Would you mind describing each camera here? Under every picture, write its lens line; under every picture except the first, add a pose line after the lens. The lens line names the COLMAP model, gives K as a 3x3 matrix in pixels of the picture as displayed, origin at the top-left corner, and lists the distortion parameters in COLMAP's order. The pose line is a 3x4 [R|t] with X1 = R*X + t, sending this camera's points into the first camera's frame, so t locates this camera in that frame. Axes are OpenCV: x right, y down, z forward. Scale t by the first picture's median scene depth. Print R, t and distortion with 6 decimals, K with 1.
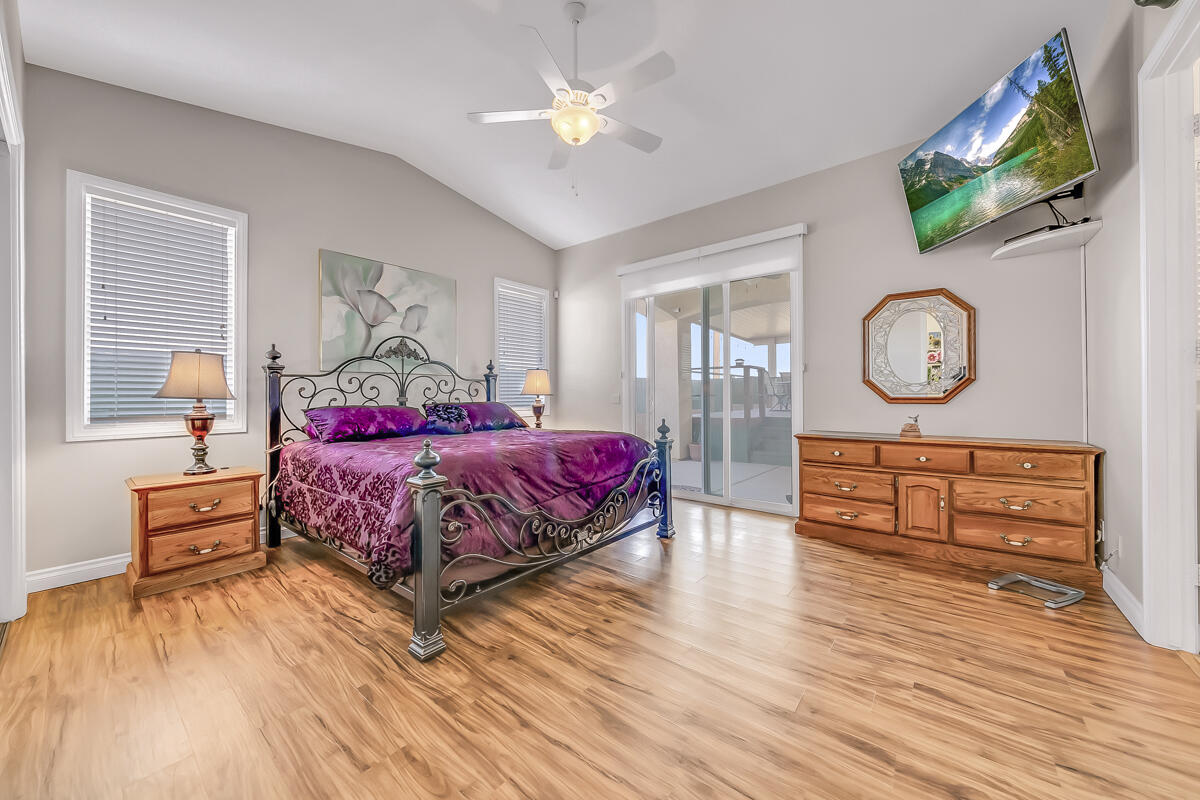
lens RADIAL K [[439.5, 0, 602.1], [0, 439.5, 397.7], [0, 0, 1]] dist [-0.010847, 0.000027]
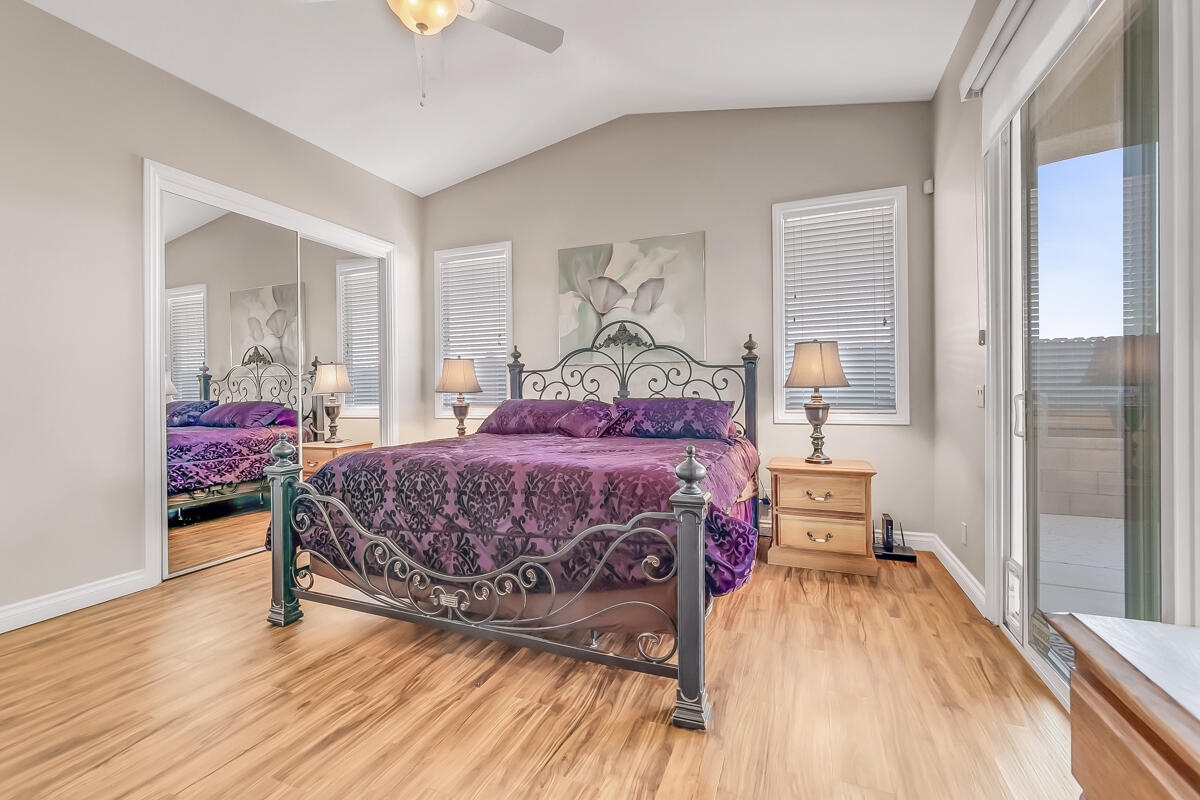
lens RADIAL K [[512.8, 0, 581.3], [0, 512.8, 388.8], [0, 0, 1]] dist [-0.013145, -0.000244]
pose [[0.267728, 0.001169, -0.963494, 0.526140], [0.003394, 0.999992, 0.002157, -0.008075], [0.963489, -0.003848, 0.267722, 0.678305]]
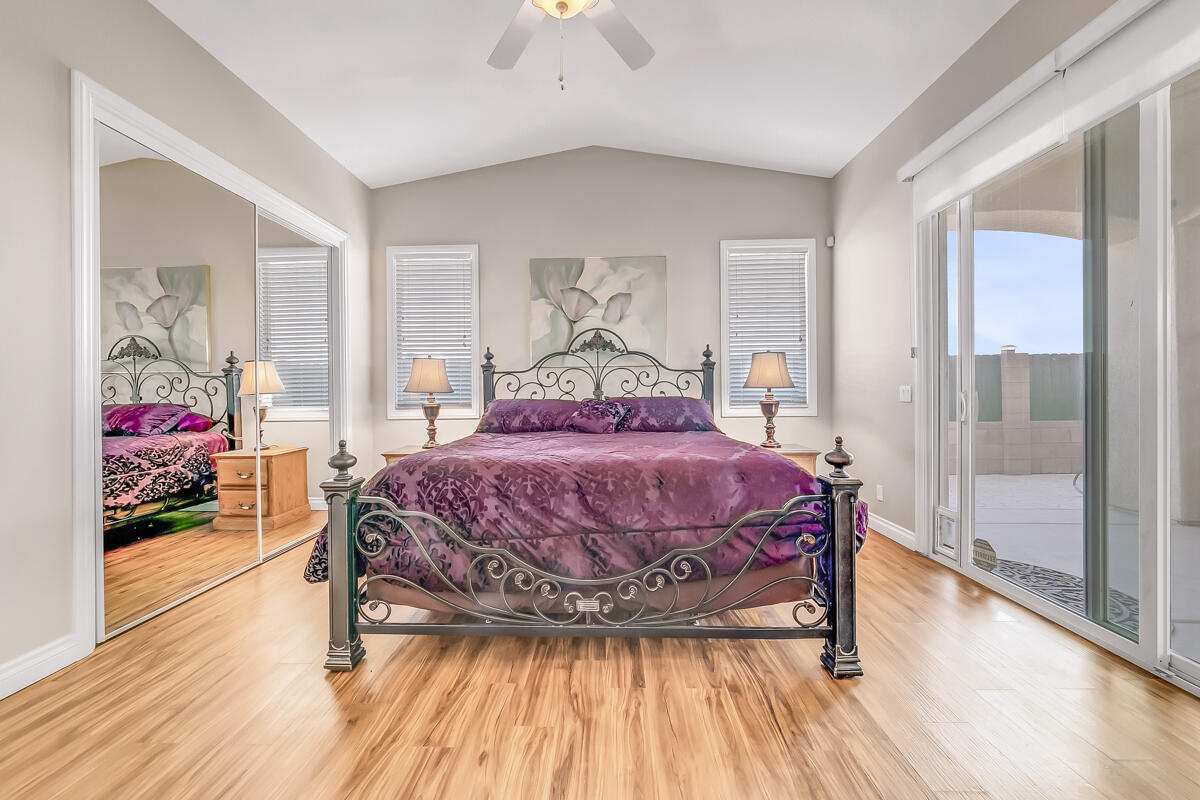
lens RADIAL K [[439.5, 0, 587.0], [0, 439.5, 390.1], [0, 0, 1]] dist [-0.010847, 0.000027]
pose [[0.594473, 0.001171, -0.804114, 0.329643], [0.000795, 0.999998, 0.002044, -0.005403], [0.804115, -0.001854, 0.594471, 0.420058]]
